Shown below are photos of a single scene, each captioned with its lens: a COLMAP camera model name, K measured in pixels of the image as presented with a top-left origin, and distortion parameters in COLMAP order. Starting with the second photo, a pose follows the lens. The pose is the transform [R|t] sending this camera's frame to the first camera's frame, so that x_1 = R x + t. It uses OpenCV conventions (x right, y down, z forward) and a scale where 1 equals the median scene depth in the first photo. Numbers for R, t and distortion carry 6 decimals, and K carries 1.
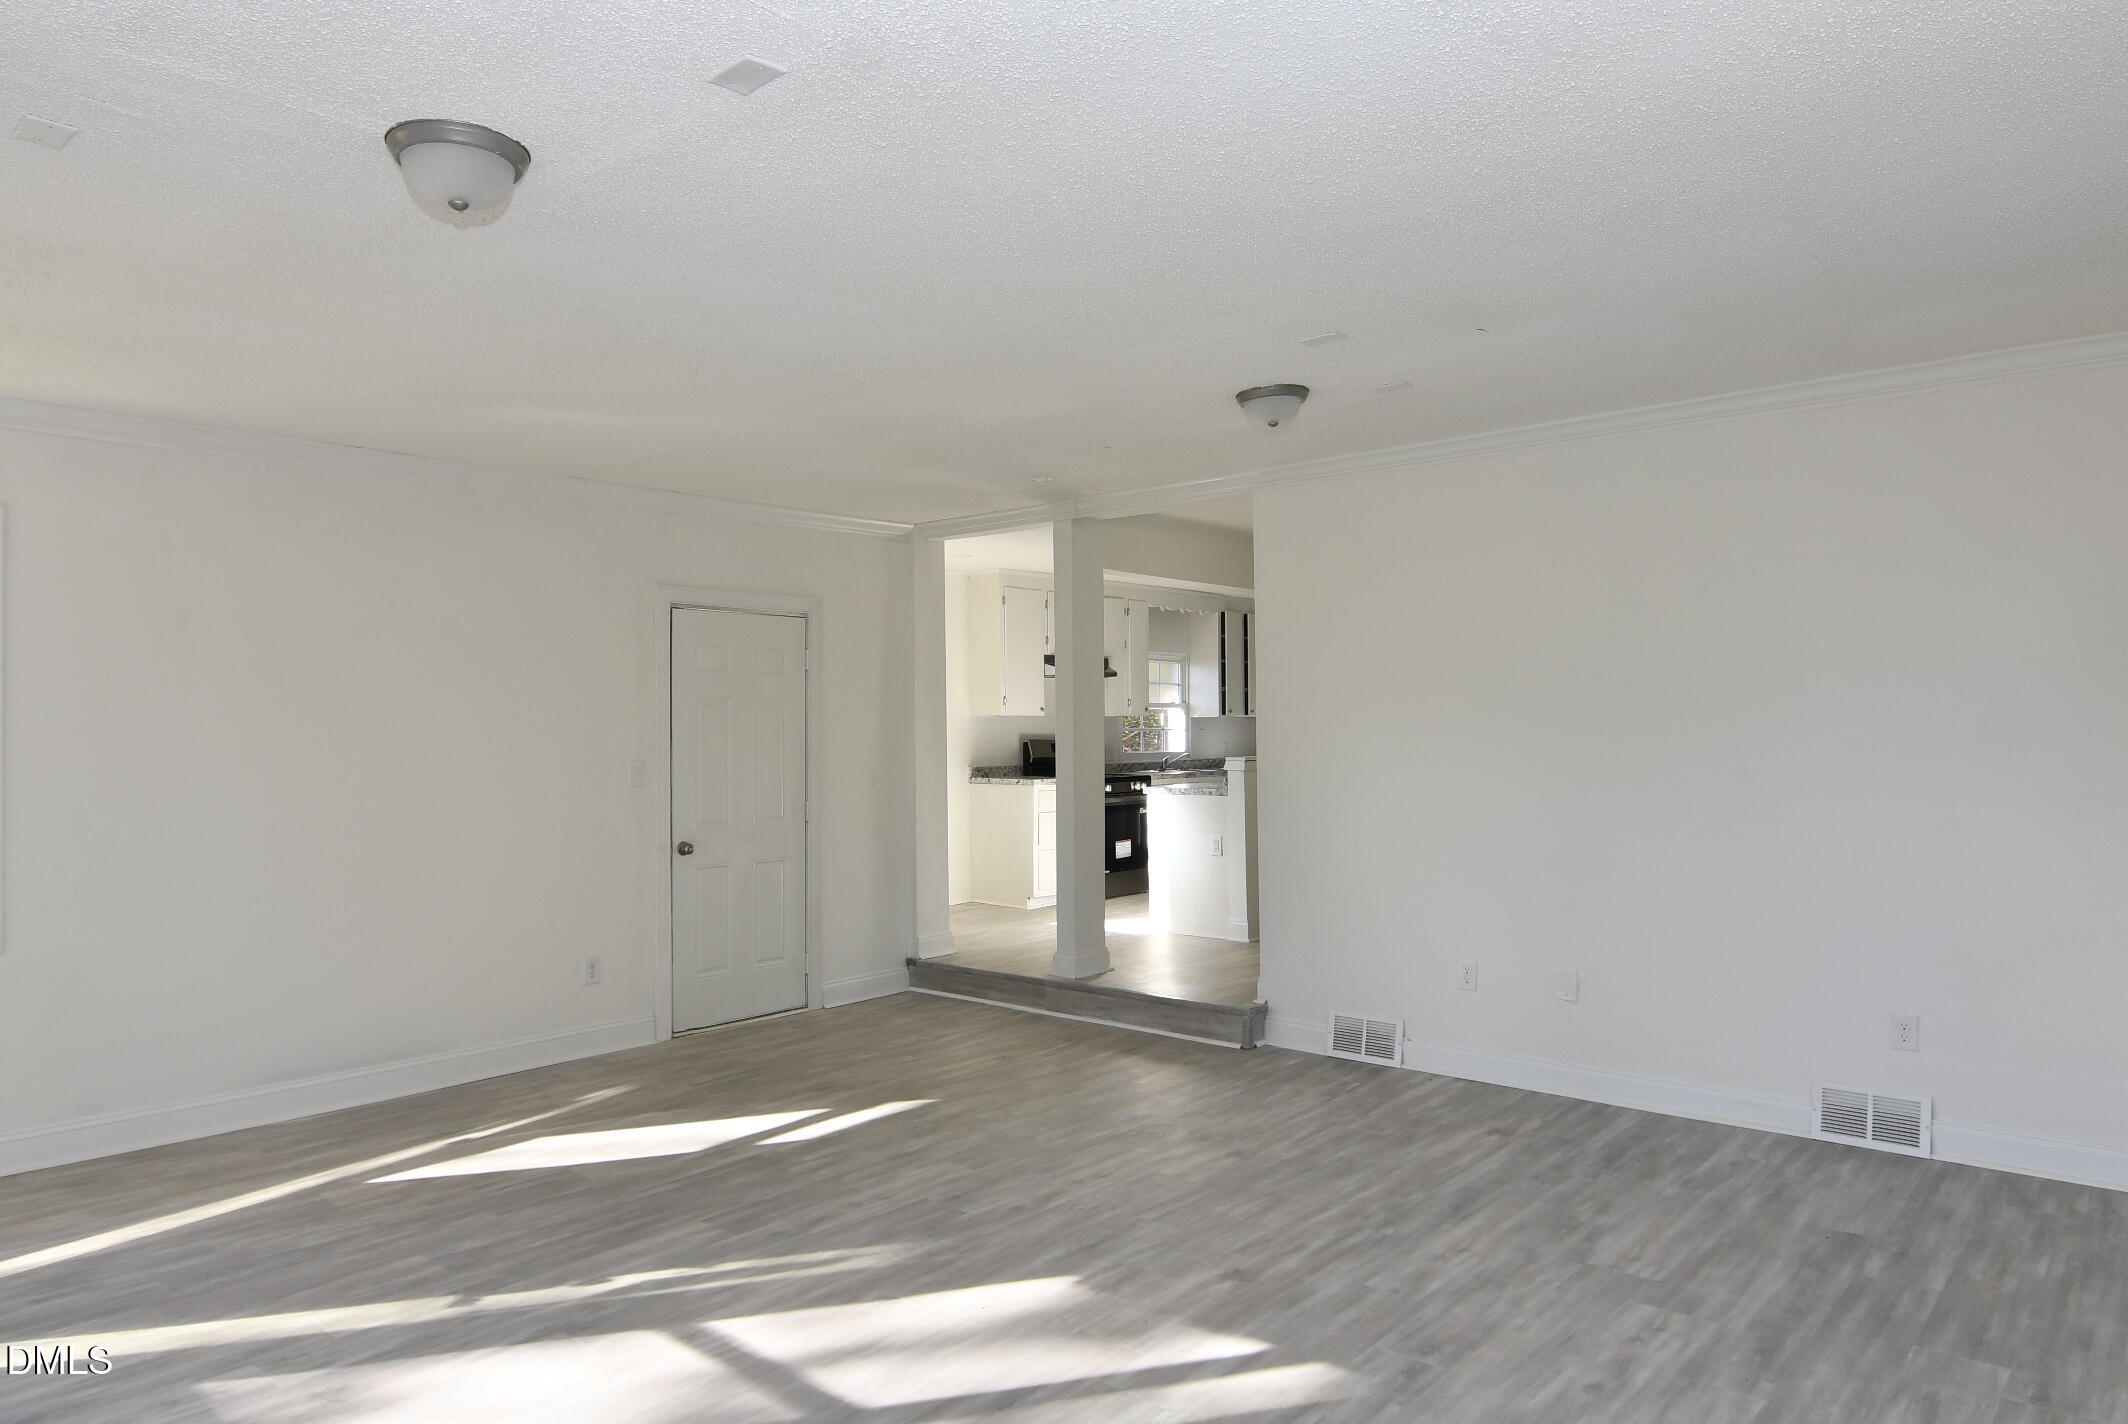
lens RADIAL K [[1357.1, 0, 1071.5], [0, 1357.1, 715.8], [0, 0, 1]] dist [0.019099, 0.000542]
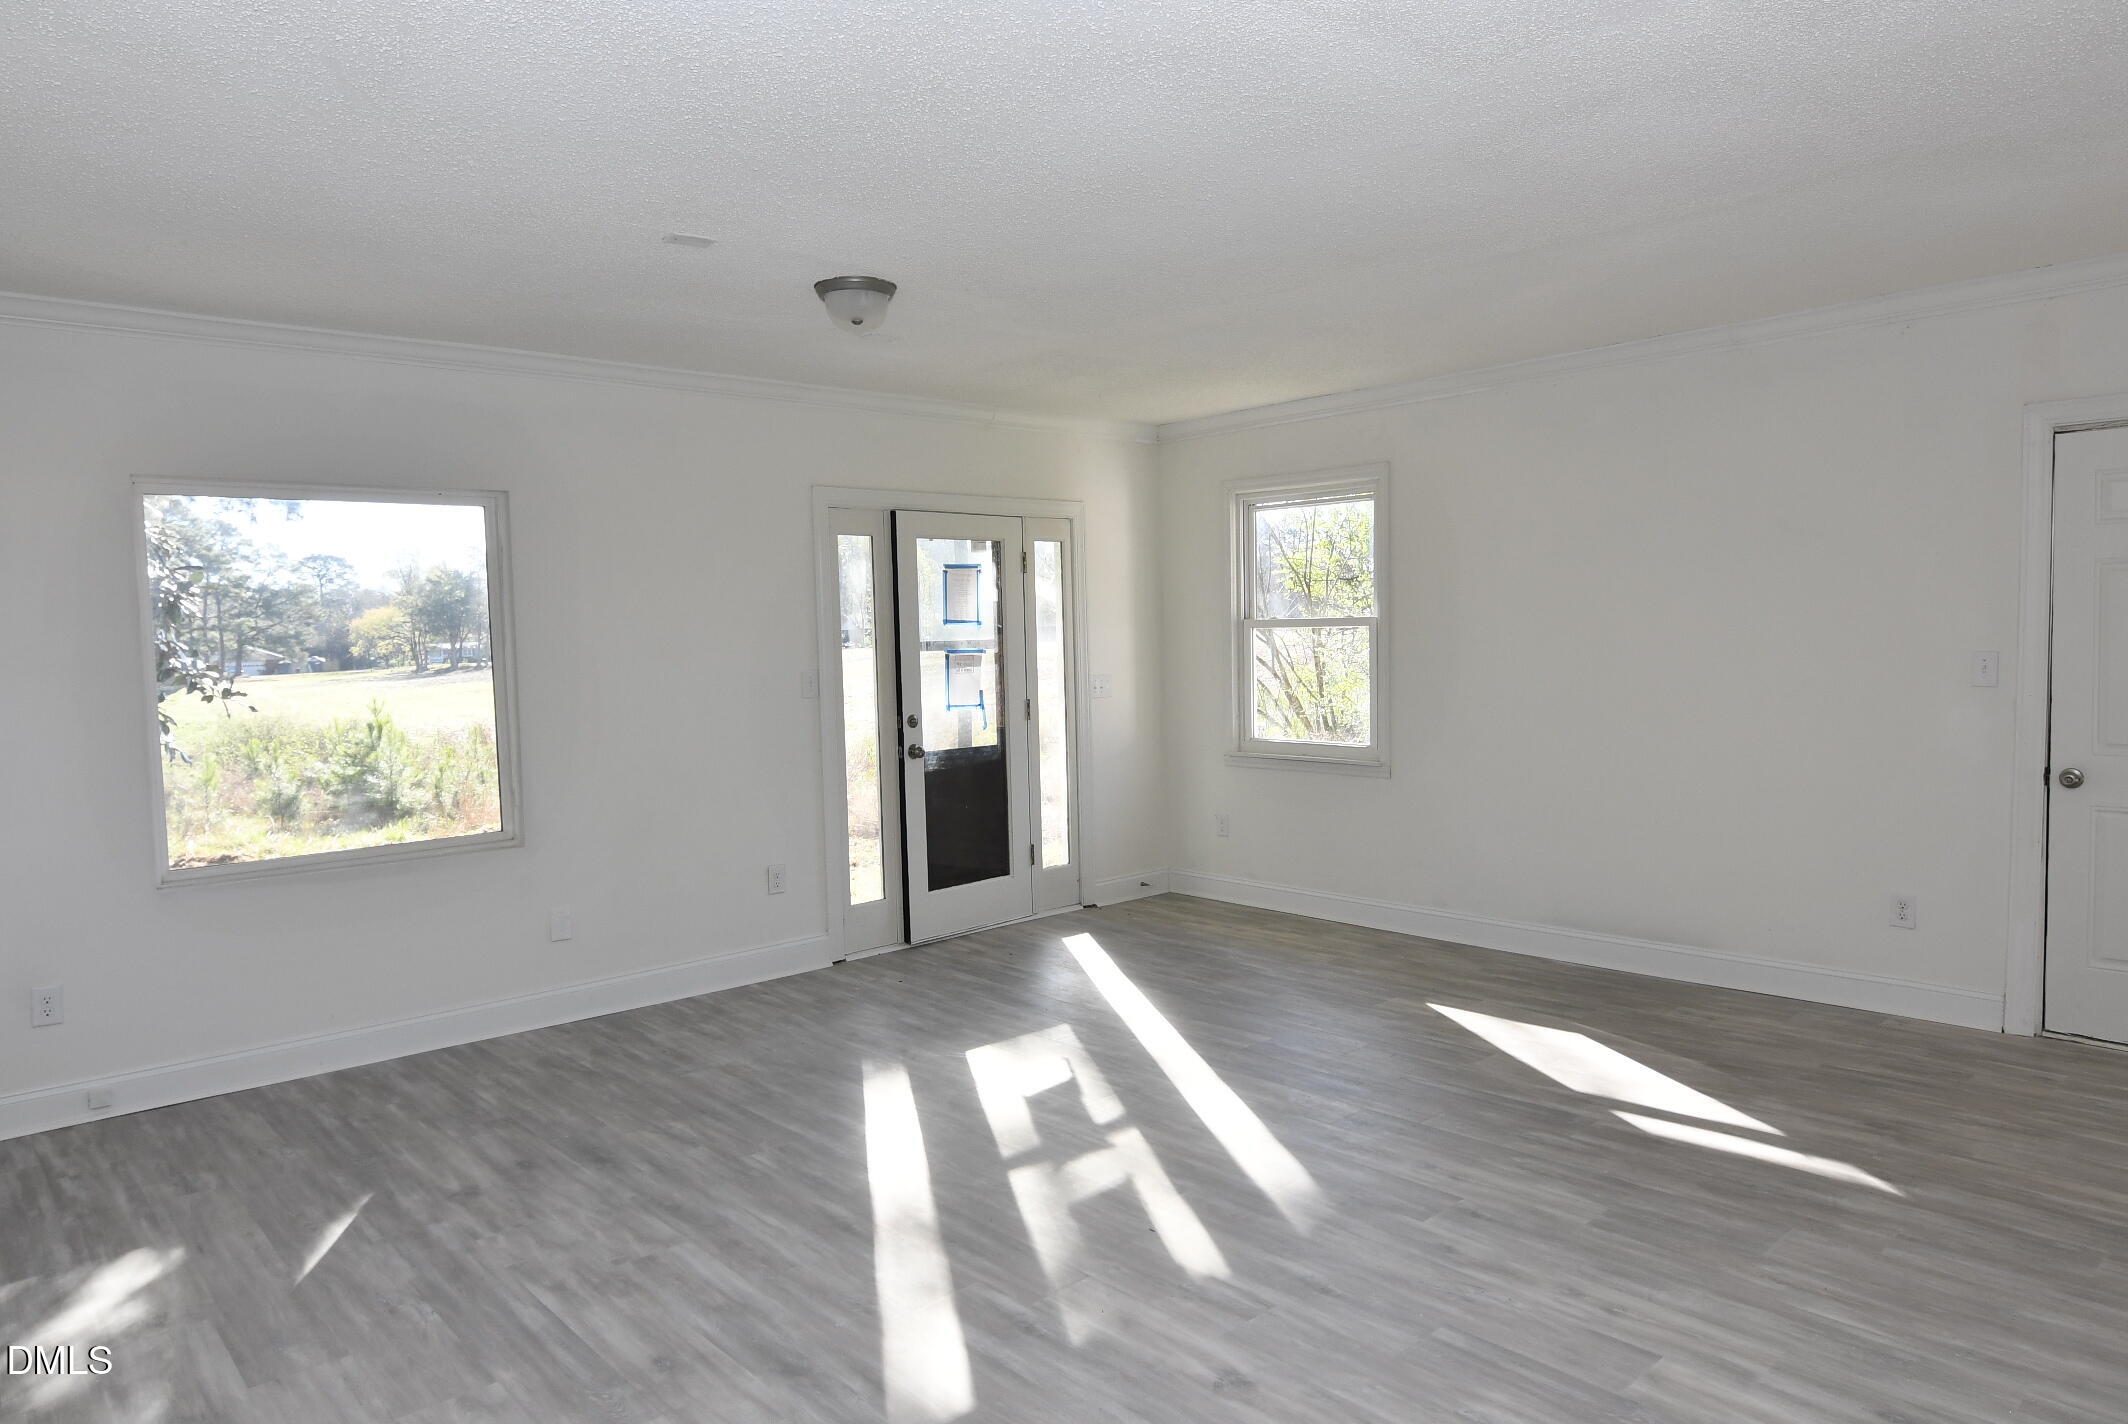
lens RADIAL K [[1357.1, 0, 1071.5], [0, 1357.1, 715.8], [0, 0, 1]] dist [0.019099, 0.000542]
pose [[-0.135102, 0.064224, -0.988748, 0.588617], [0.047885, 0.997154, 0.058227, -0.001399], [0.989674, -0.039479, -0.137793, 0.712243]]
